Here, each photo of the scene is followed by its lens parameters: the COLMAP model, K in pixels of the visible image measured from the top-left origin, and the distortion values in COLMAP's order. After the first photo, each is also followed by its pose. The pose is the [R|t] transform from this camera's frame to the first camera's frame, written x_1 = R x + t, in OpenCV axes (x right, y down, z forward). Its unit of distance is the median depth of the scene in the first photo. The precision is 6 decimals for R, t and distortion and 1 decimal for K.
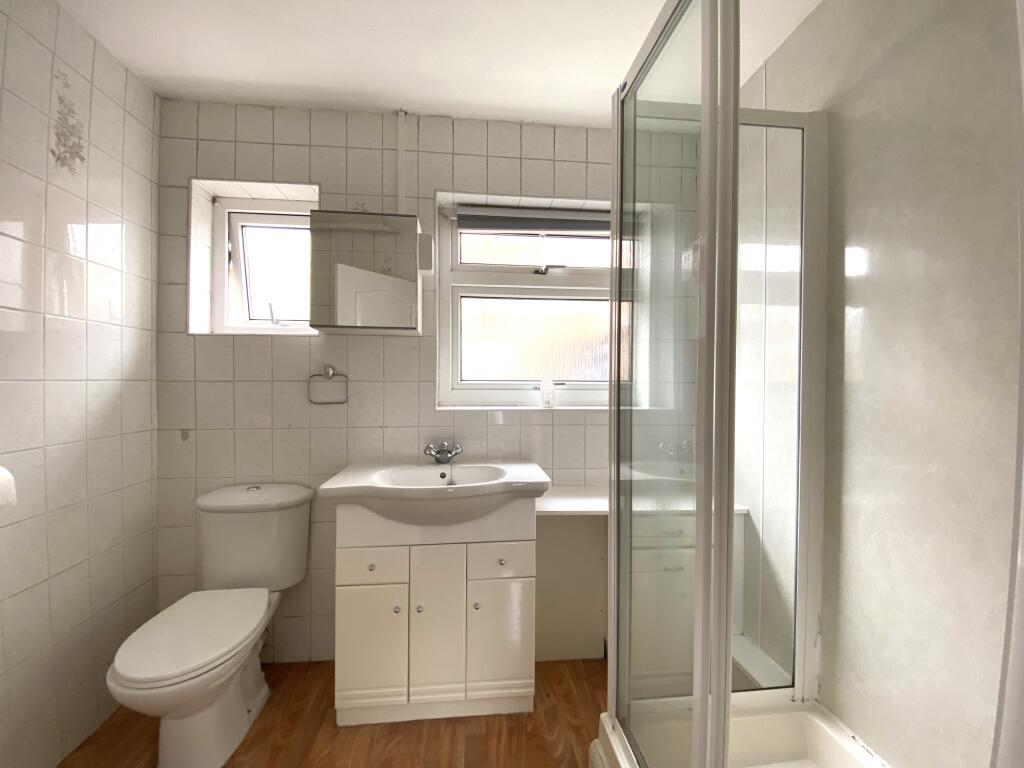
lens RADIAL K [[423.5, 0, 512.0], [0, 423.5, 384.0], [0, 0, 1]] dist [0.036381, -0.039493]
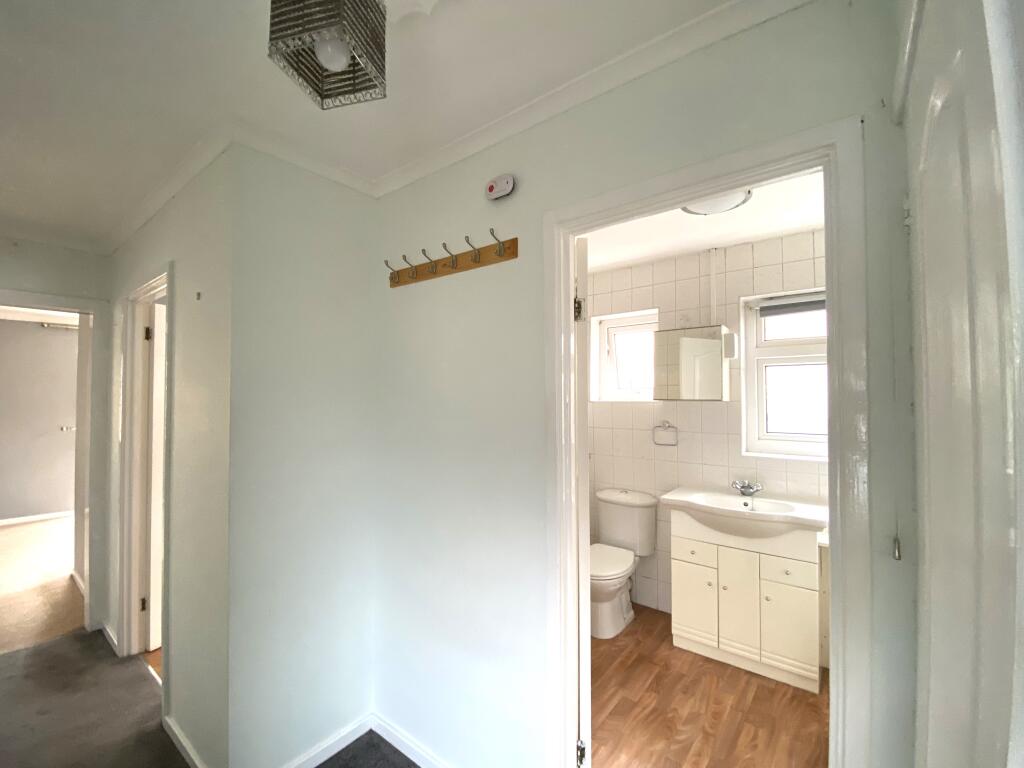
lens RADIAL K [[423.5, 0, 512.0], [0, 423.5, 384.0], [0, 0, 1]] dist [0.036381, -0.039493]
pose [[0.723347, -0.026328, -0.689982, 0.269216], [-0.000812, 0.999240, -0.038980, -0.129209], [0.690484, 0.028756, 0.722776, -0.579360]]
